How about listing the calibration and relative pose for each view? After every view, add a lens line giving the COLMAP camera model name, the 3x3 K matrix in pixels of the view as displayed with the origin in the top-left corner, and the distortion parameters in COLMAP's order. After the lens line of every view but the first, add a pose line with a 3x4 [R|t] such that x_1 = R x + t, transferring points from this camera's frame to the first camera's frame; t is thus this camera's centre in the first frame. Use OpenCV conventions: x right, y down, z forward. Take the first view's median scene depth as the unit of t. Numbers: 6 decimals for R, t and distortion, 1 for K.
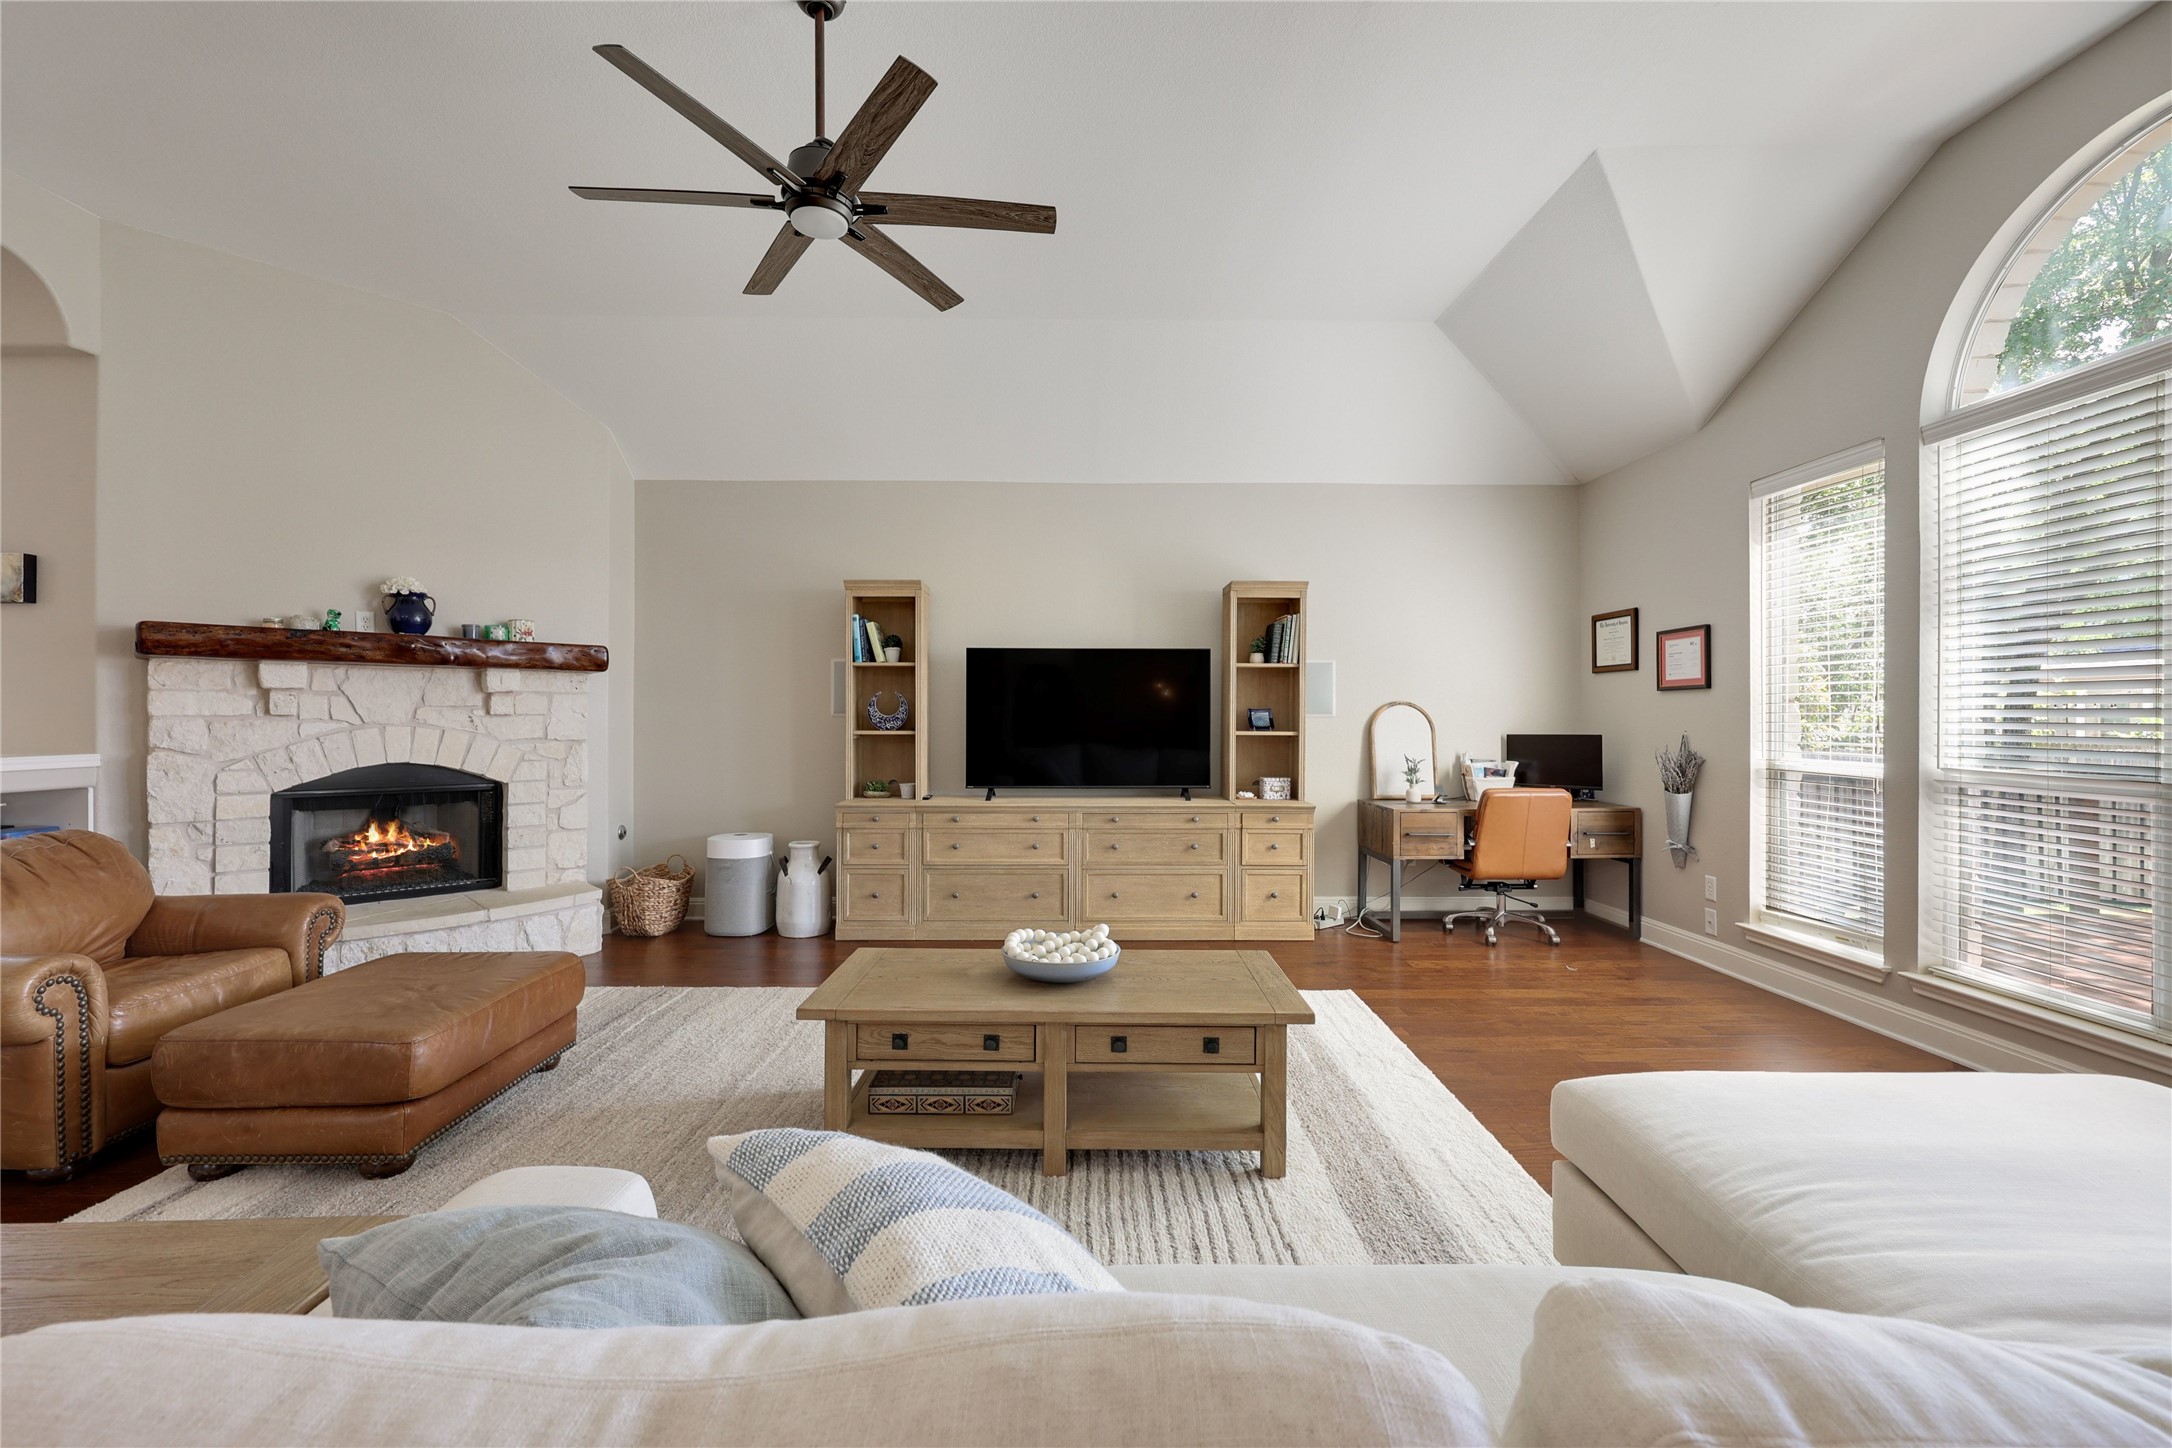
lens RADIAL K [[930.0, 0, 1061.8], [0, 930.0, 718.4], [0, 0, 1]] dist [-0.001795, -0.000094]
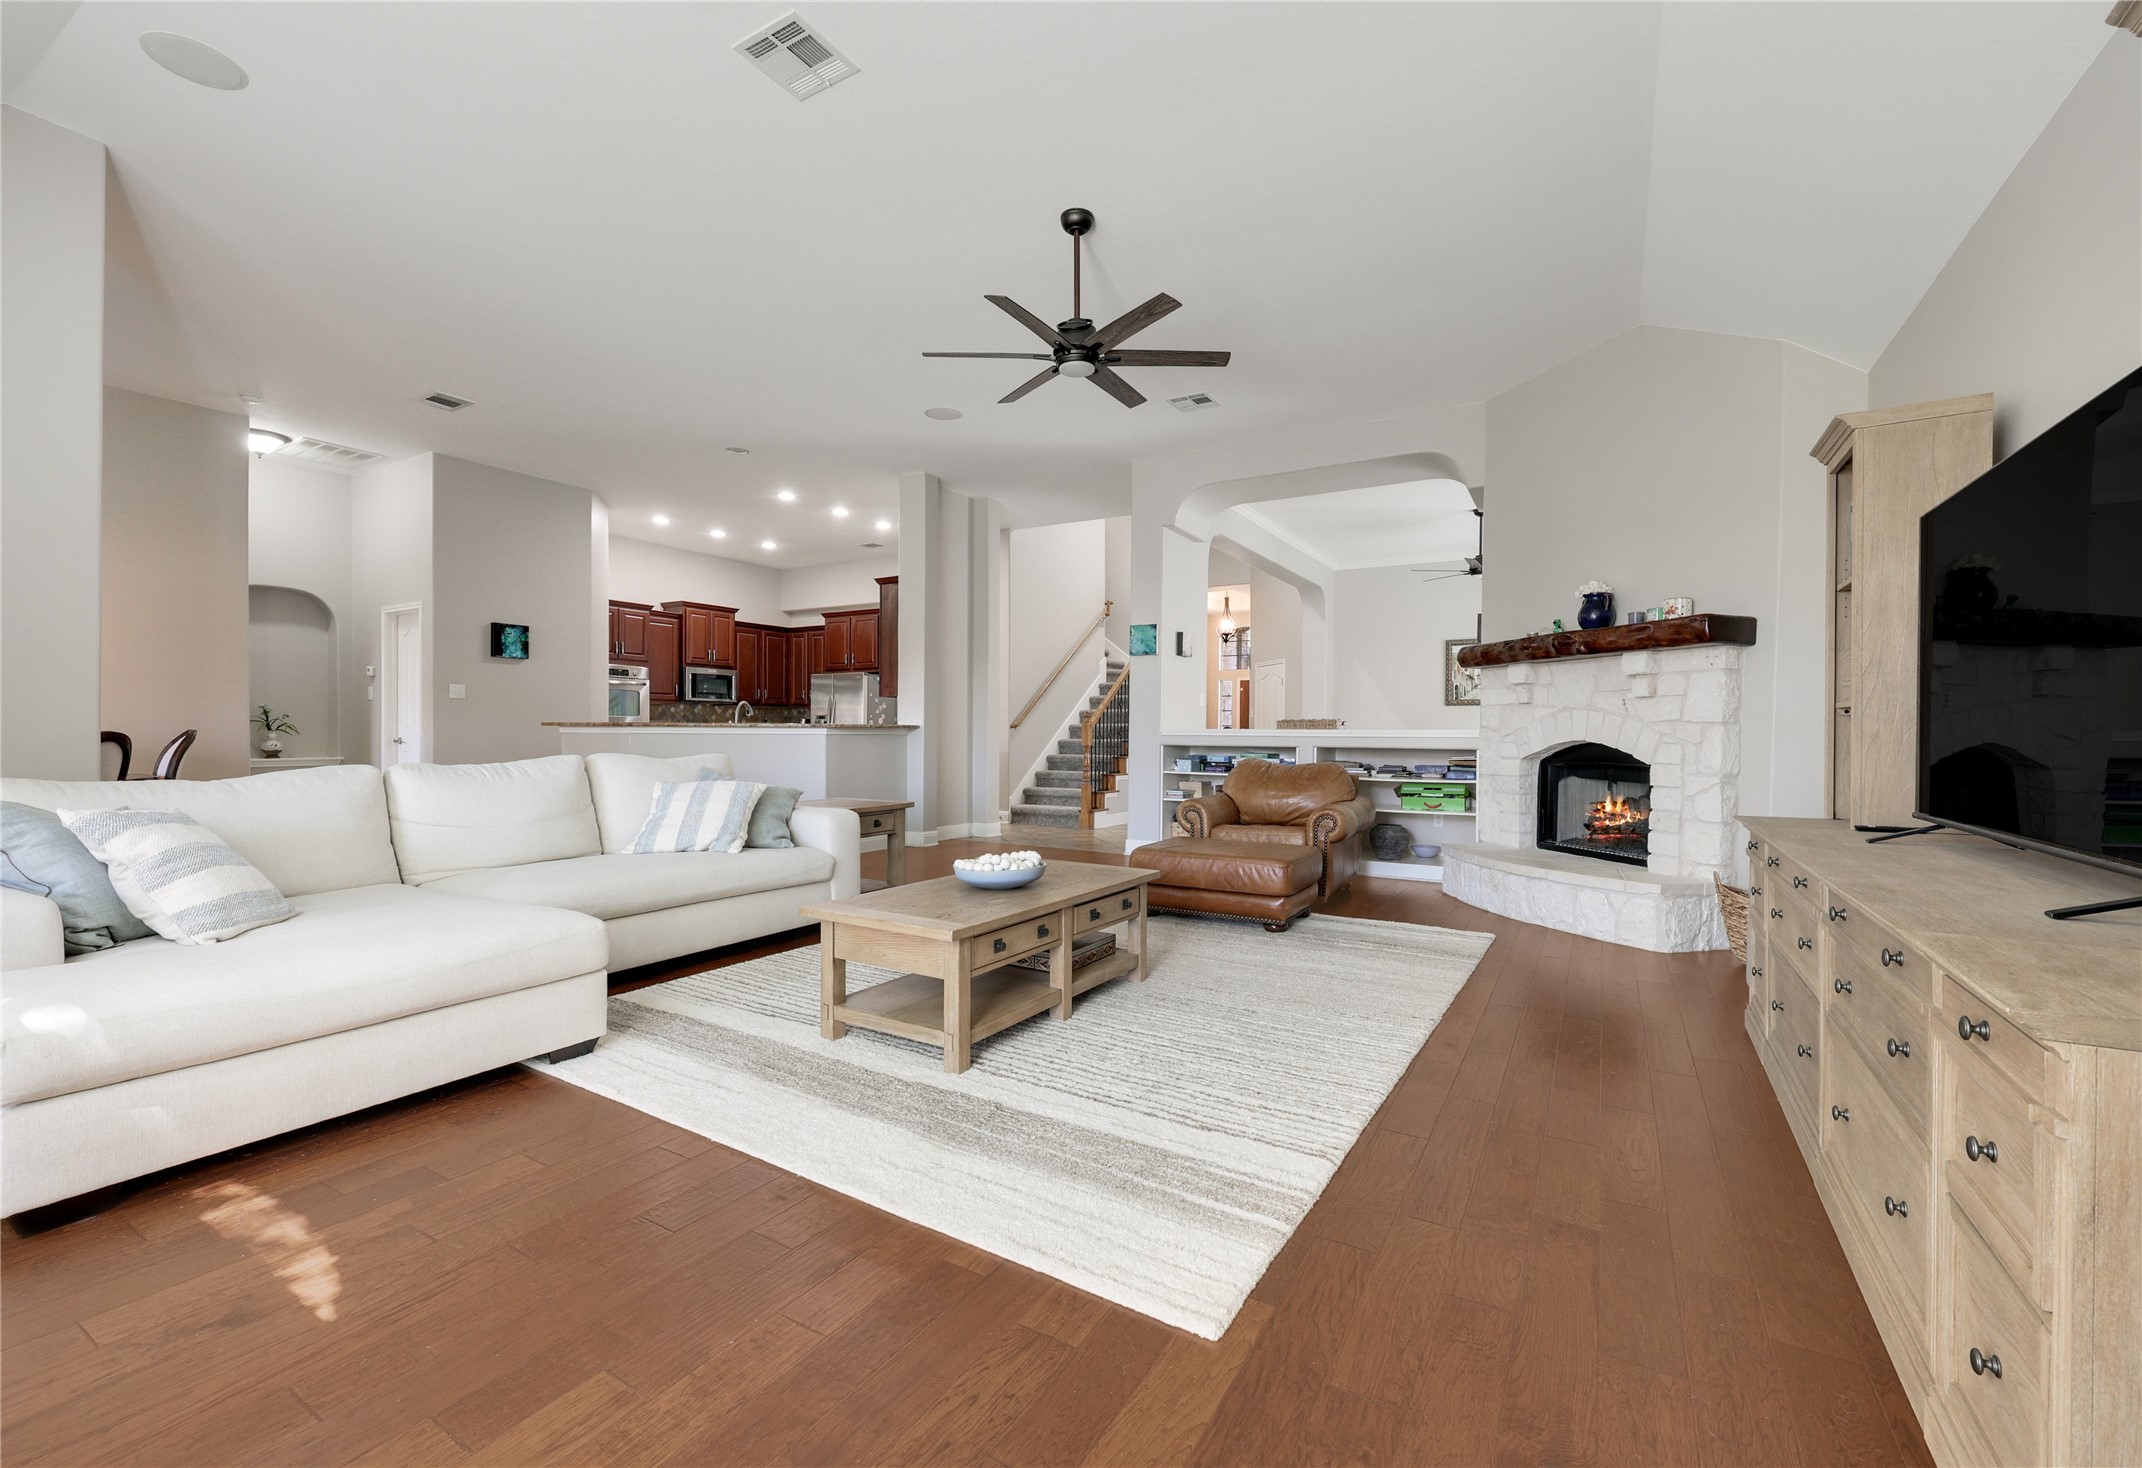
lens RADIAL K [[900.2, 0, 1047.7], [0, 900.2, 736.4], [0, 0, 1]] dist [0.000585, 0.000042]
pose [[-0.536849, -0.000904, -0.843678, 0.545075], [-0.004984, 0.999985, 0.002101, 0.038405], [0.843663, 0.005333, -0.536846, 0.941881]]
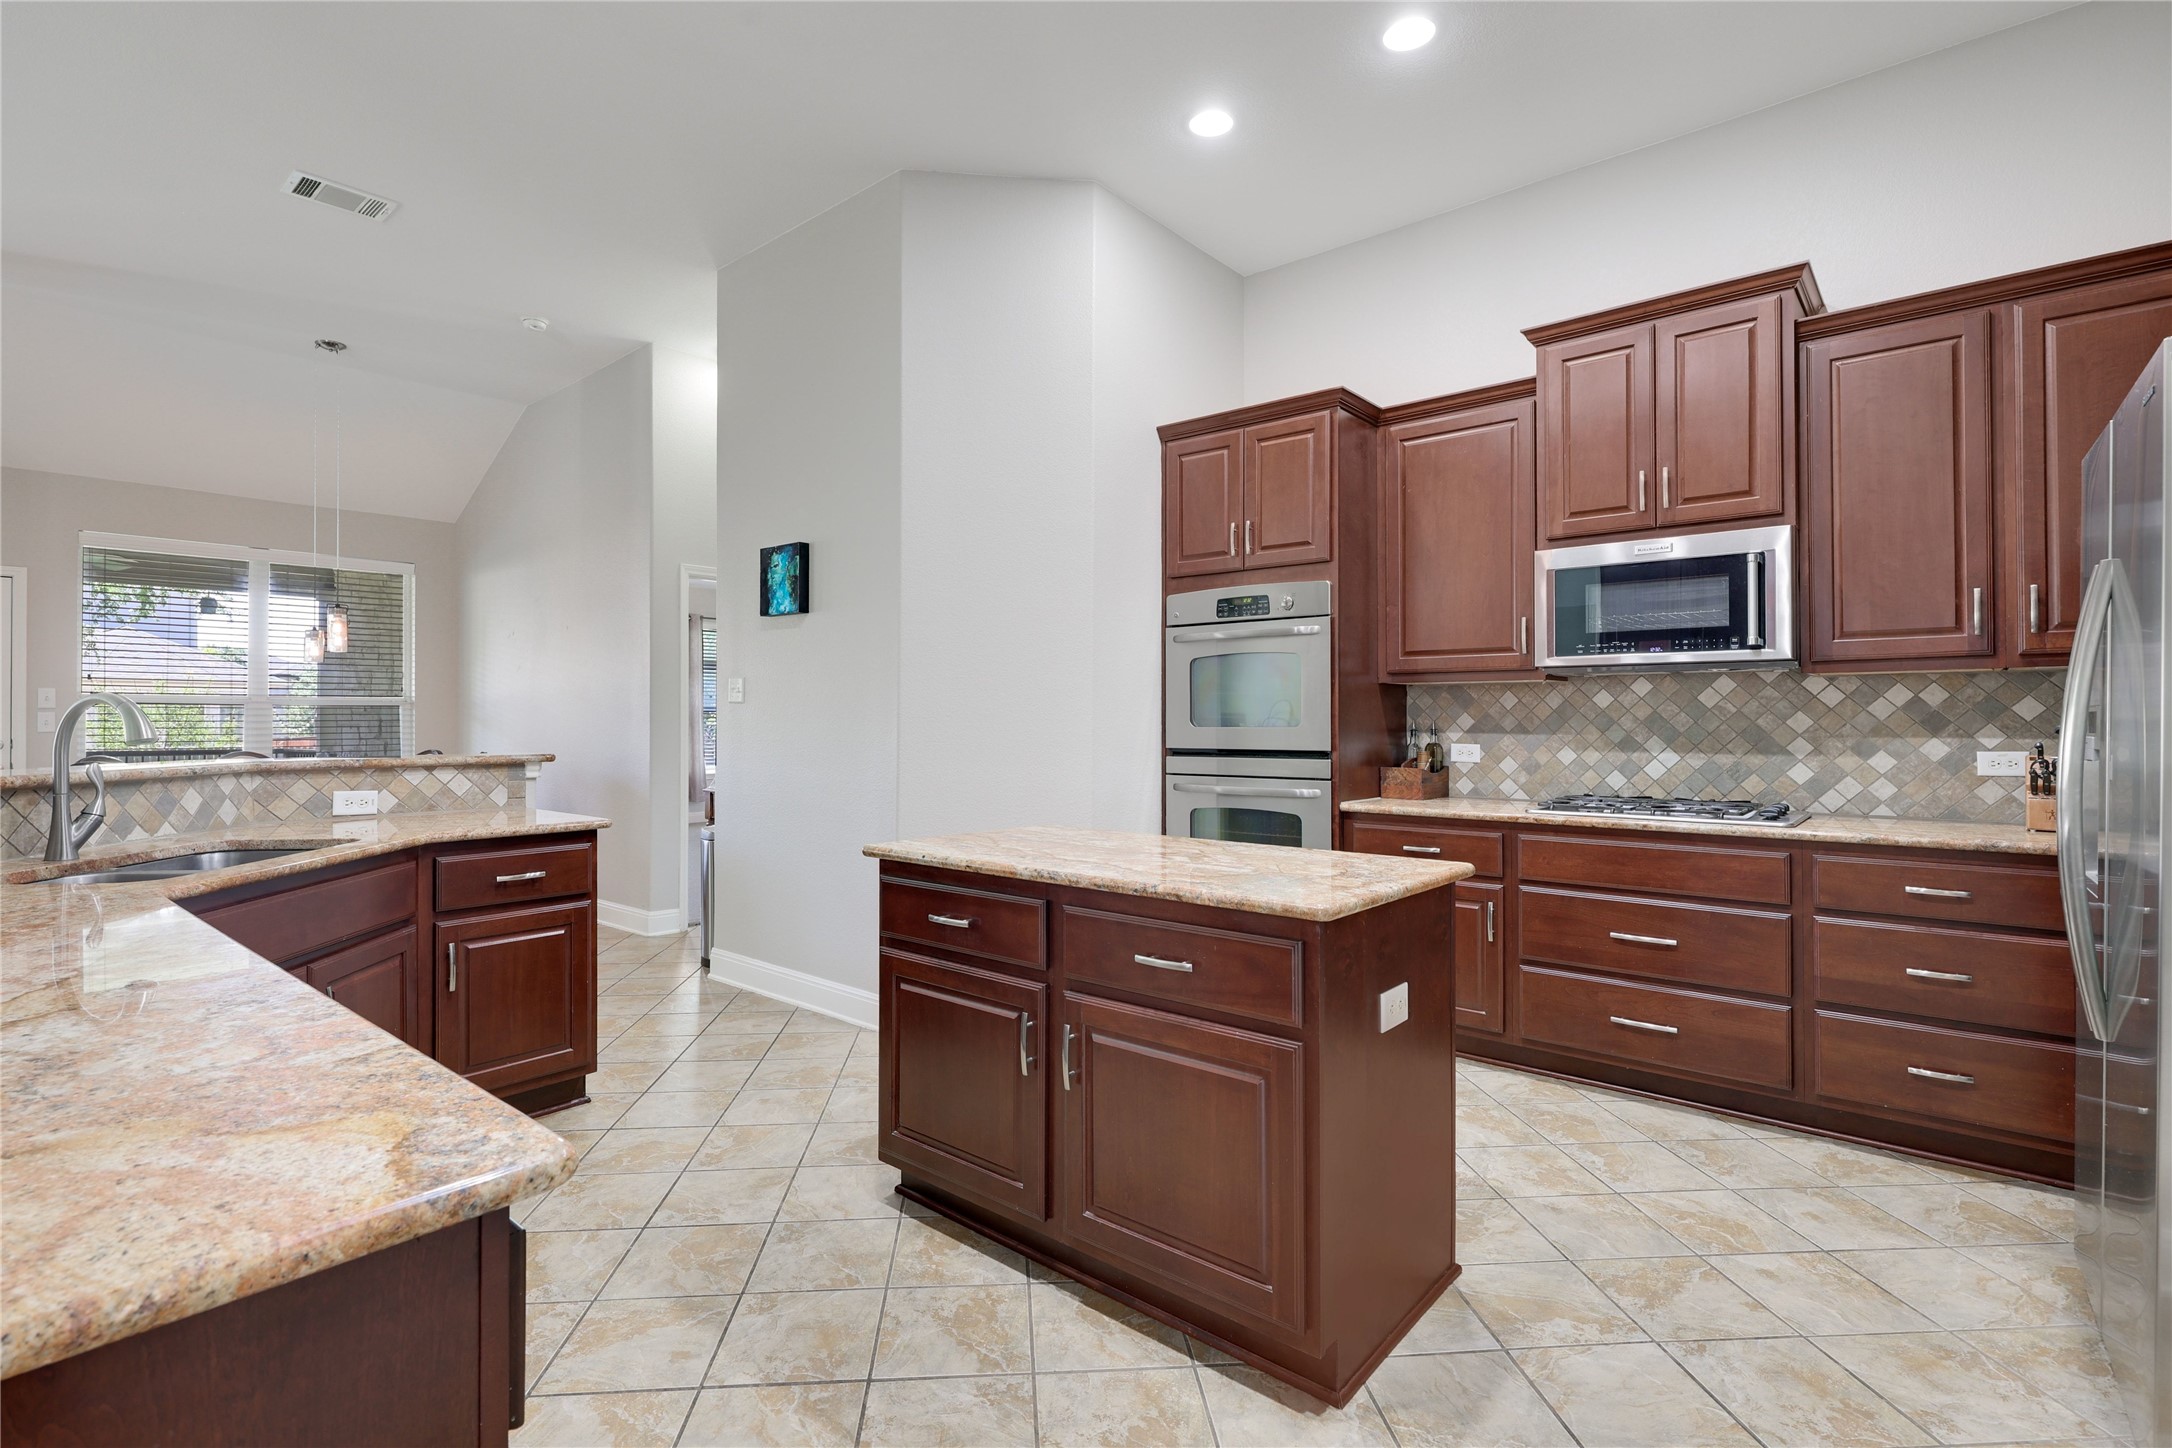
lens RADIAL K [[1013.0, 0, 1085.8], [0, 1013.0, 716.3], [0, 0, 1]] dist [0.000060, -0.000216]
pose [[-0.755979, -0.000364, 0.654595, -1.058235], [-0.002910, 0.999992, -0.002804, -0.003929], [-0.654589, -0.004024, -0.755974, -0.233156]]
